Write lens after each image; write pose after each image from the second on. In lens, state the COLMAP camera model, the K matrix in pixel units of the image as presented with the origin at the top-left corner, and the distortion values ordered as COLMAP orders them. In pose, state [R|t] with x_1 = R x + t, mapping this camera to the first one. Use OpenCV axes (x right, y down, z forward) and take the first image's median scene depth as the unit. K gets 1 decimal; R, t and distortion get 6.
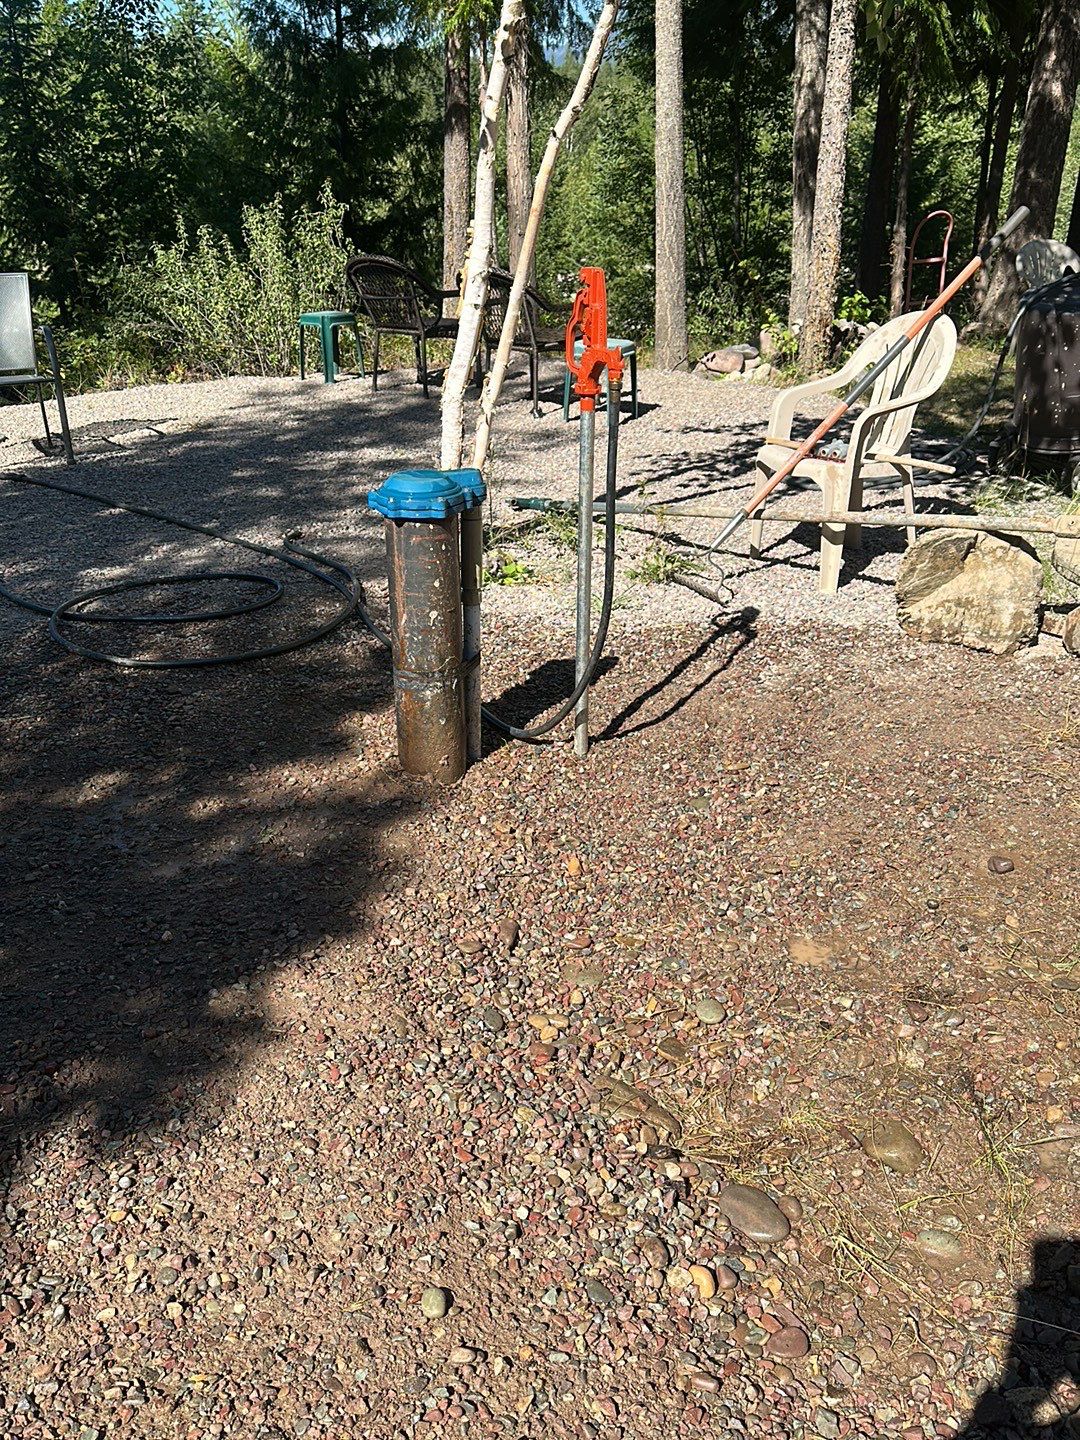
lens RADIAL K [[1298.9, 0, 540.0], [0, 1298.9, 720.0], [0, 0, 1]] dist [0.147297, -0.239204]
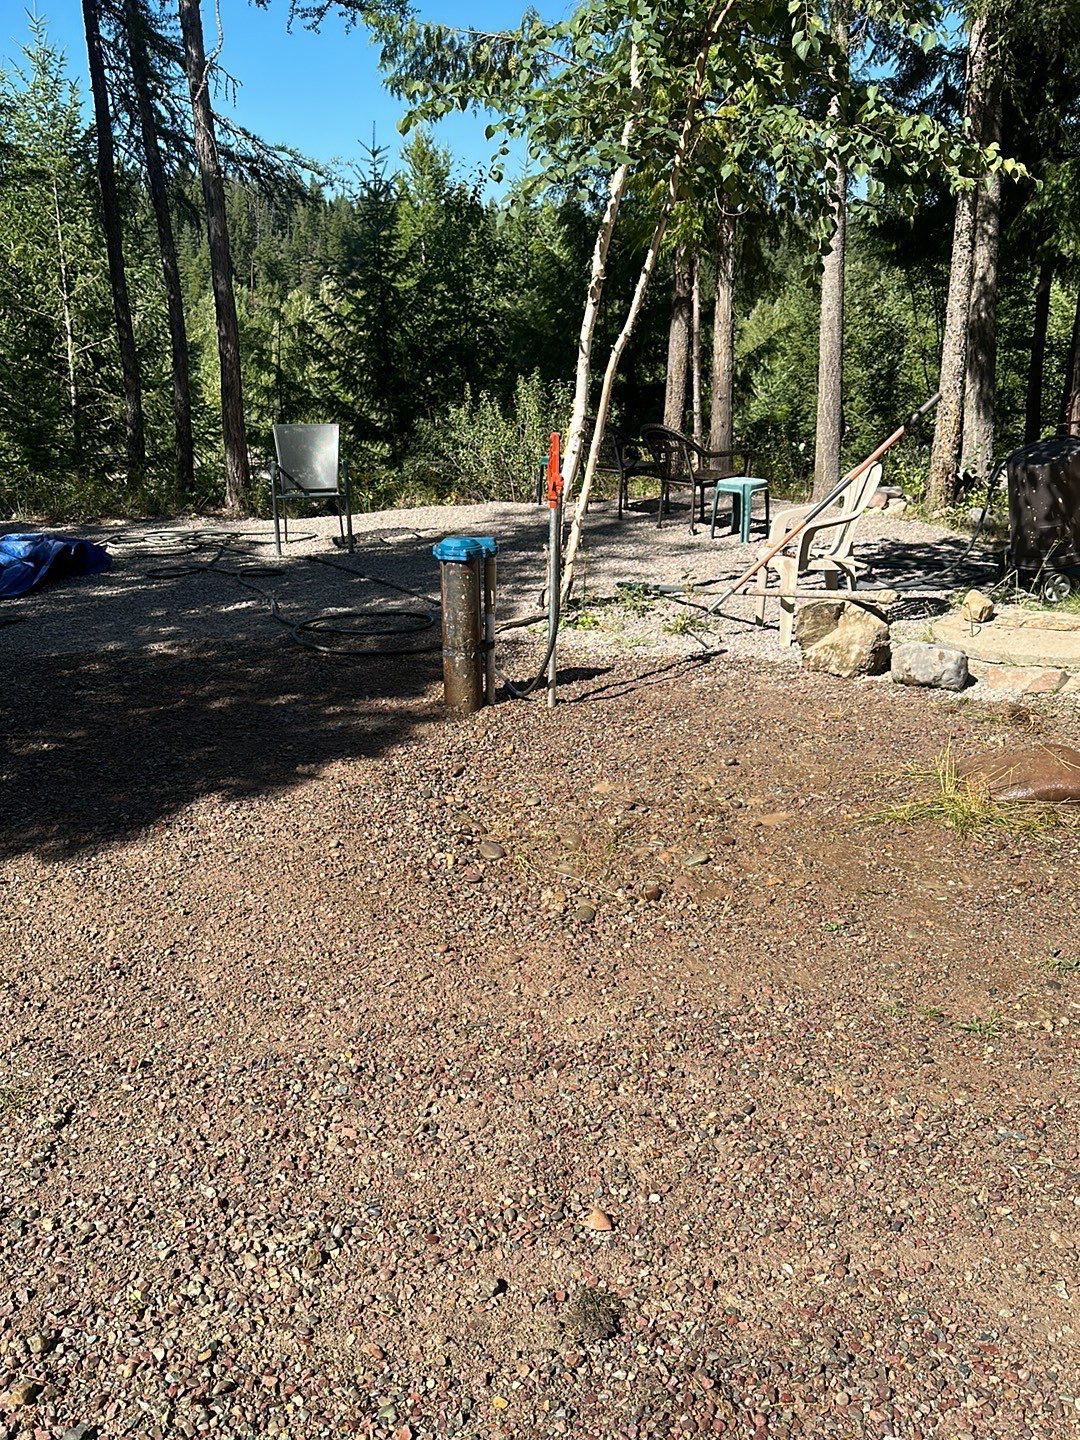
lens RADIAL K [[1304.1, 0, 535.2], [0, 1304.1, 721.7], [0, 0, 1]] dist [0.205606, -0.376256]
pose [[0.964428, 0.075569, -0.253314, 0.350783], [-0.101088, 0.990864, -0.089271, 0.157069], [0.244254, 0.111702, 0.963256, -0.512153]]
